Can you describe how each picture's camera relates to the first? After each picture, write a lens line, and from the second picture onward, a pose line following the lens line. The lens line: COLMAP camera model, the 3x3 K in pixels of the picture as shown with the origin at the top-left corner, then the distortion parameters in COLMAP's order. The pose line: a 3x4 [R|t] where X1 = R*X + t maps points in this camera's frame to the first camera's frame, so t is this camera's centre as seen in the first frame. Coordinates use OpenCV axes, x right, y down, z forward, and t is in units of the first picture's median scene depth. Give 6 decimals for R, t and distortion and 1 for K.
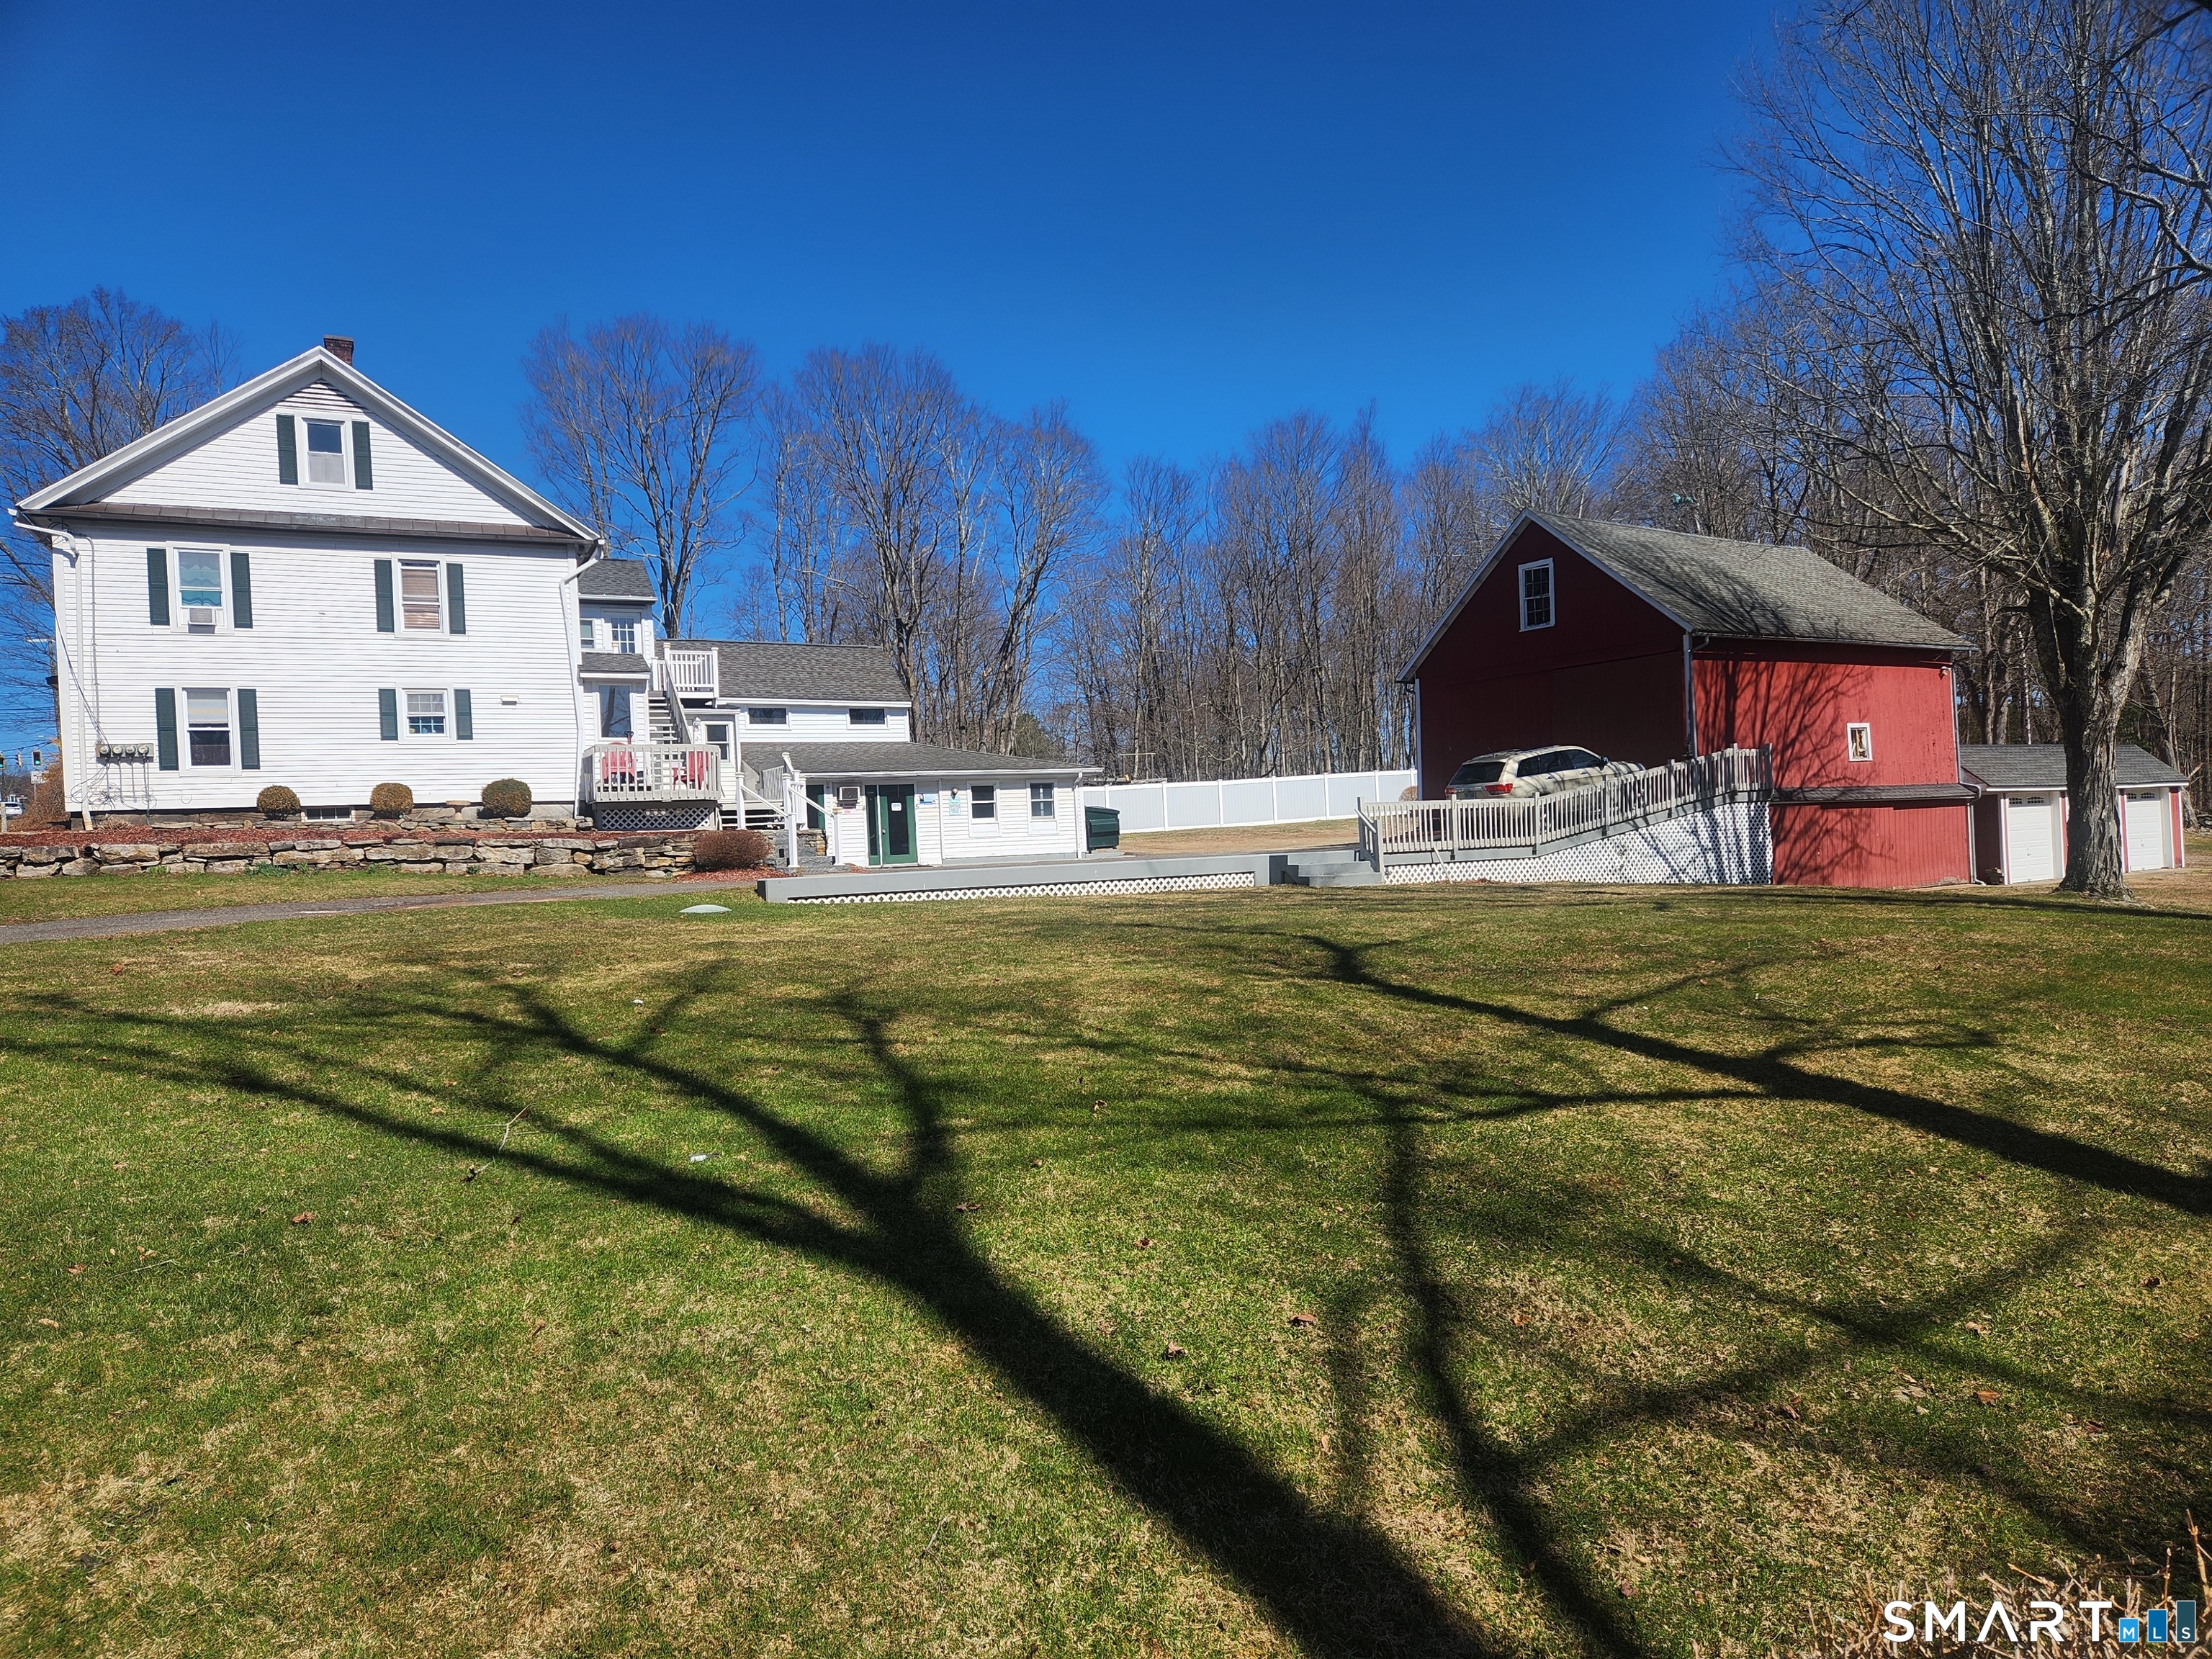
lens RADIAL K [[1463.9, 0, 1110.7], [0, 1463.9, 845.1], [0, 0, 1]] dist [0.087117, -0.077933]
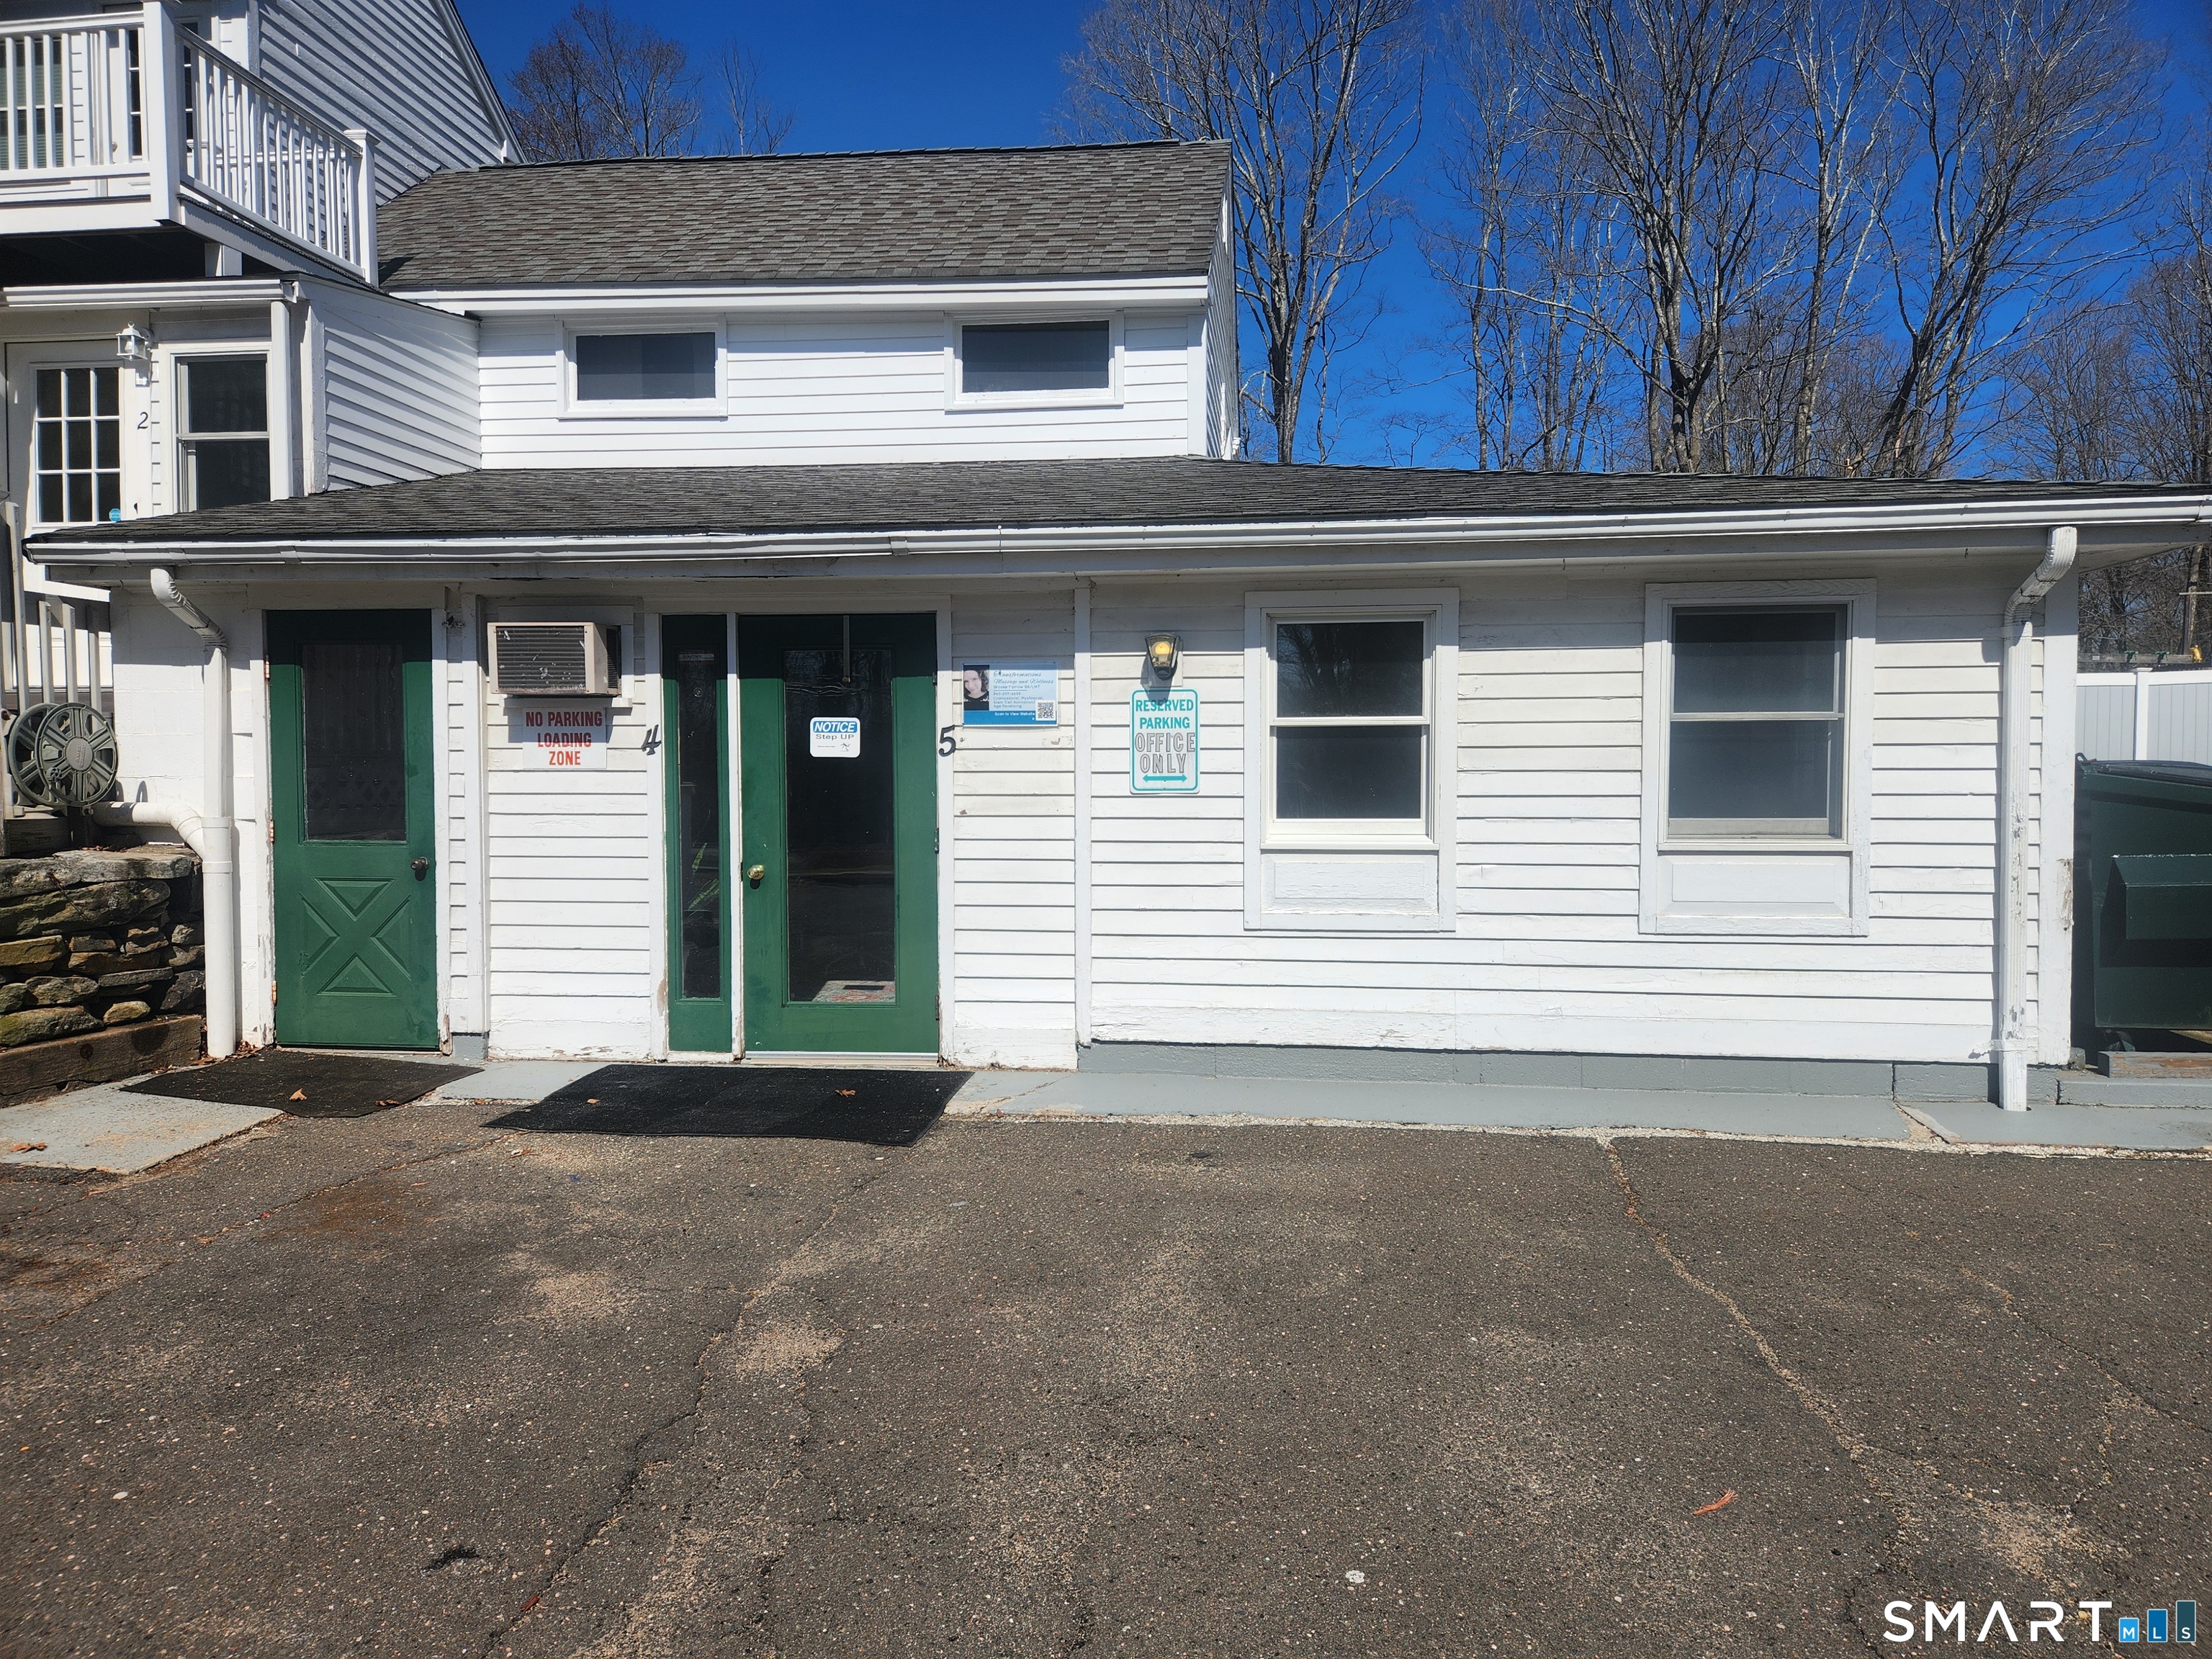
lens RADIAL K [[1463.9, 0, 1110.7], [0, 1463.9, 845.1], [0, 0, 1]] dist [0.087117, -0.077933]
pose [[0.838626, 0.072491, -0.539863, -0.018940], [-0.036599, 0.996364, 0.076935, -0.028134], [0.543477, -0.044761, 0.838230, 0.869874]]
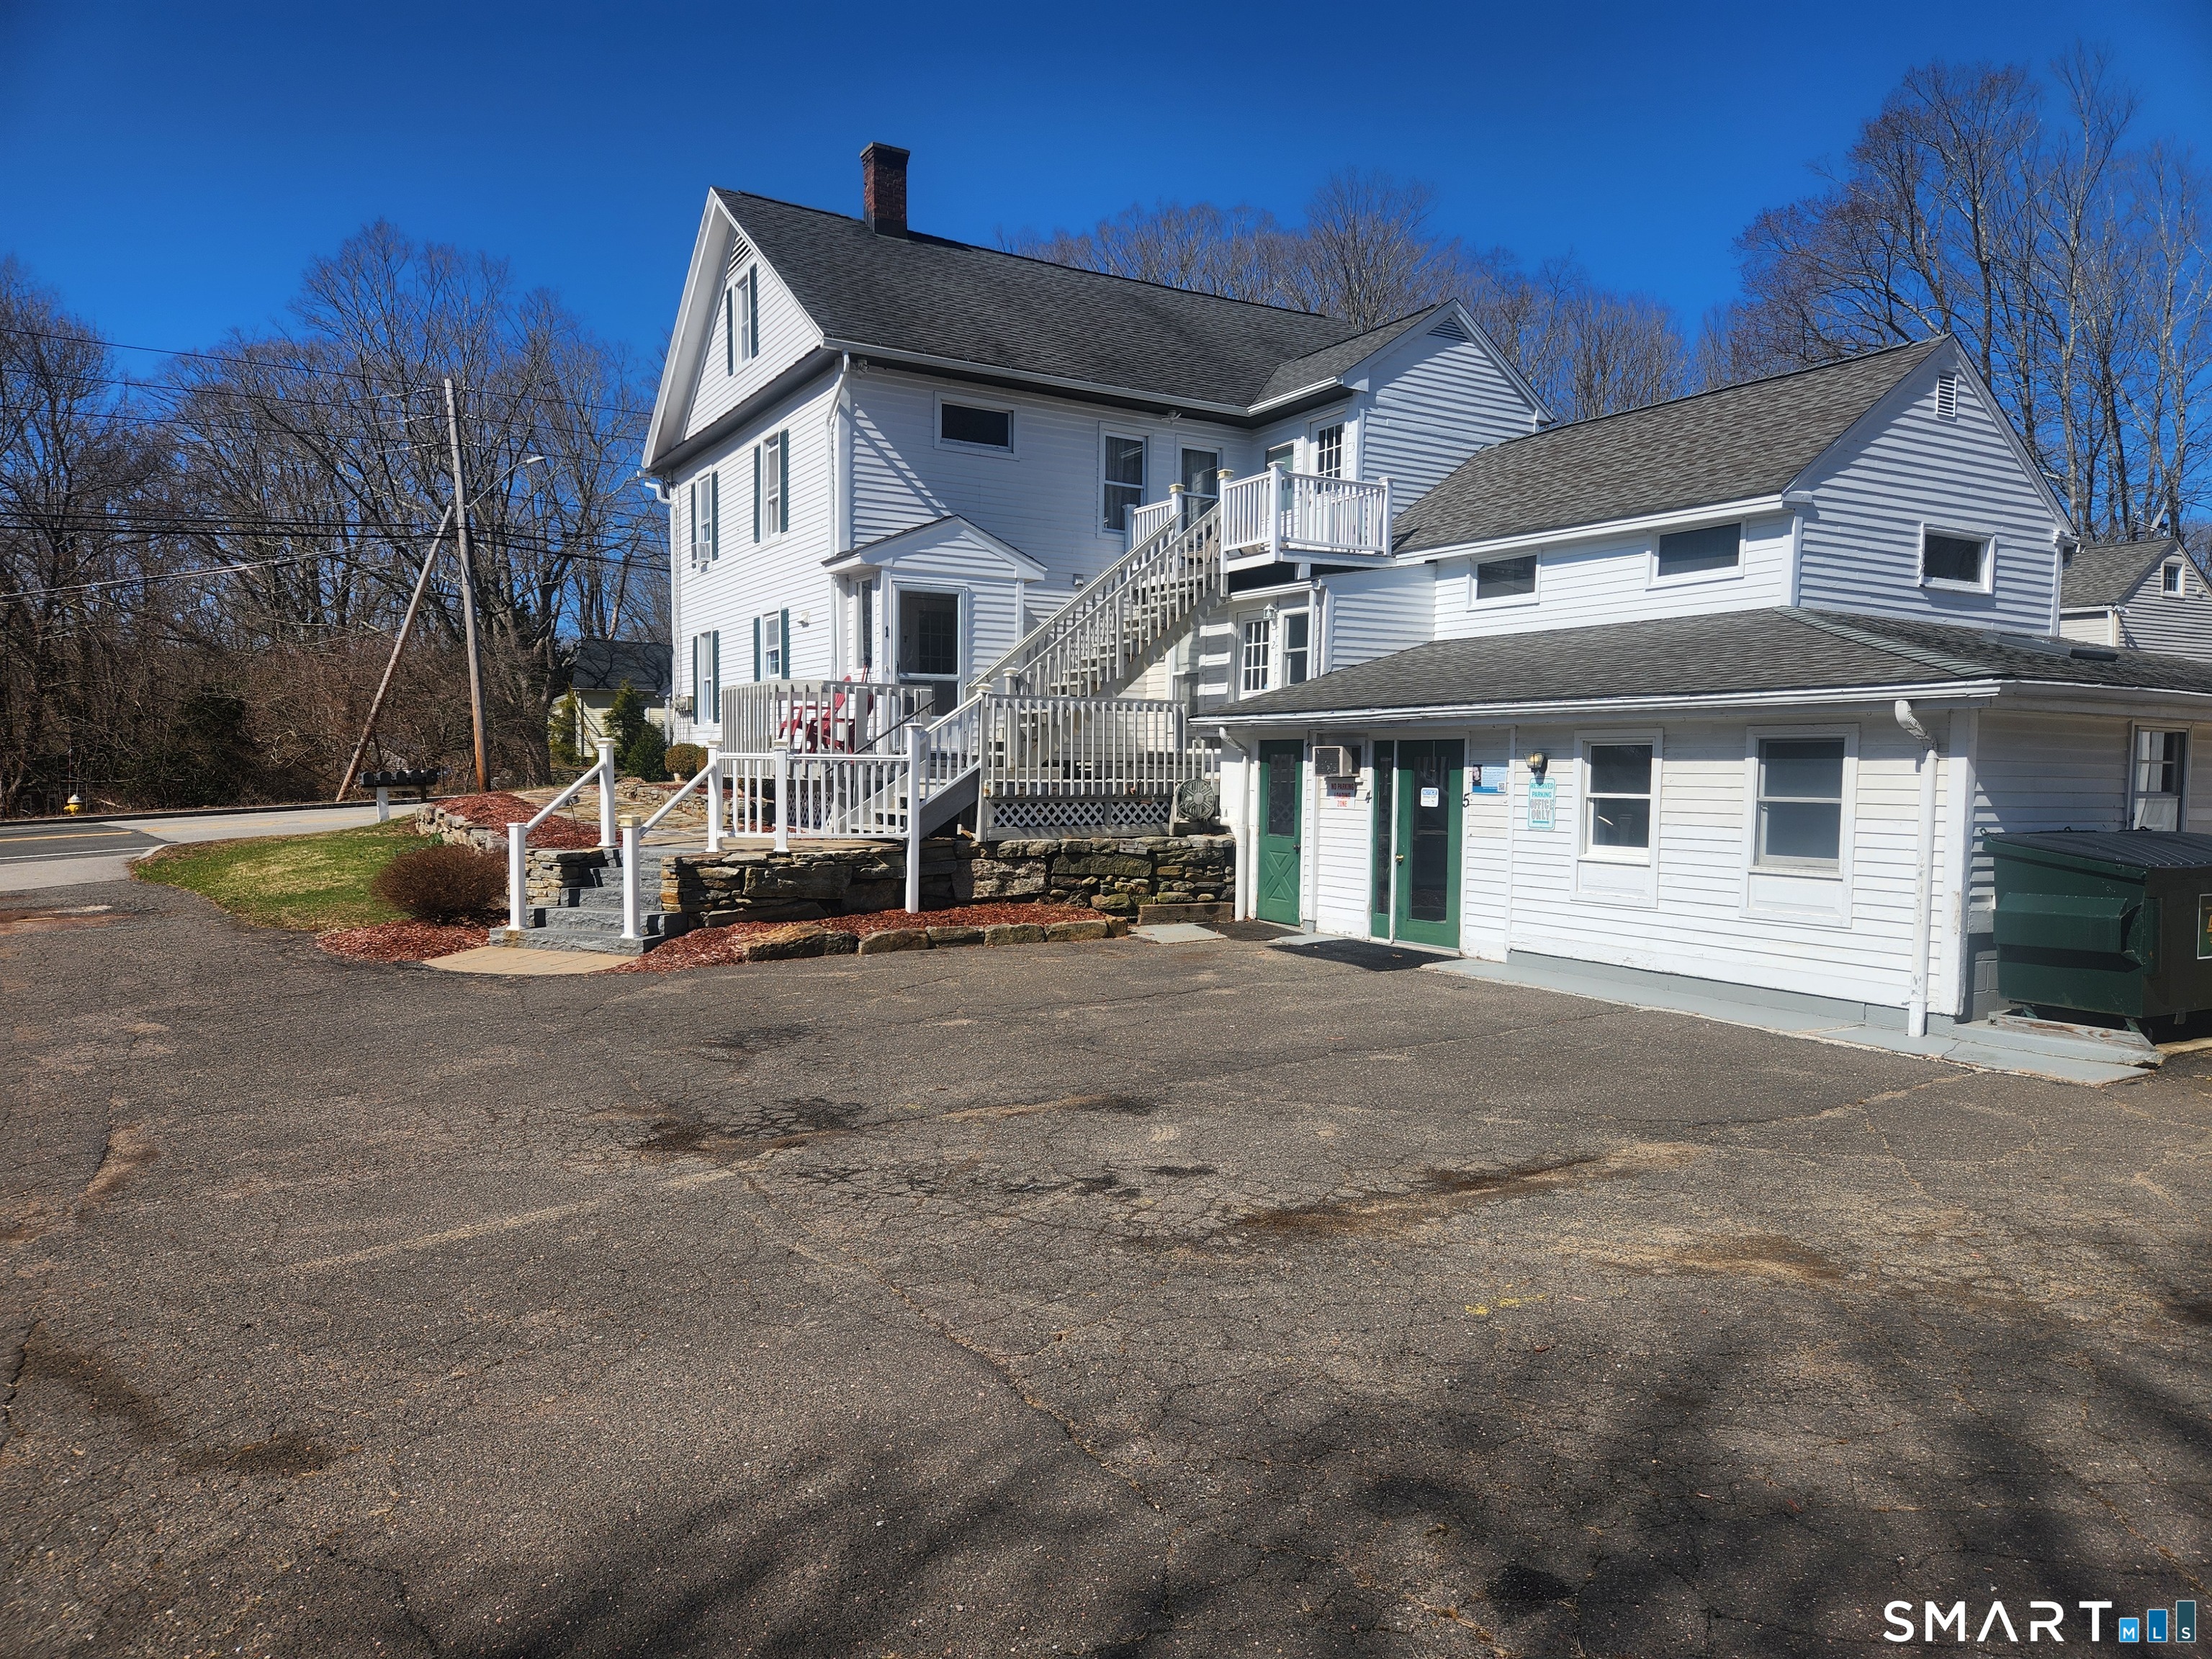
lens RADIAL K [[1463.9, 0, 1110.7], [0, 1463.9, 845.1], [0, 0, 1]] dist [0.087117, -0.077933]
pose [[0.086243, 0.098980, -0.991345, 0.234213], [-0.013246, 0.995079, 0.098200, -0.050741], [0.996186, 0.004662, 0.087129, 0.886103]]
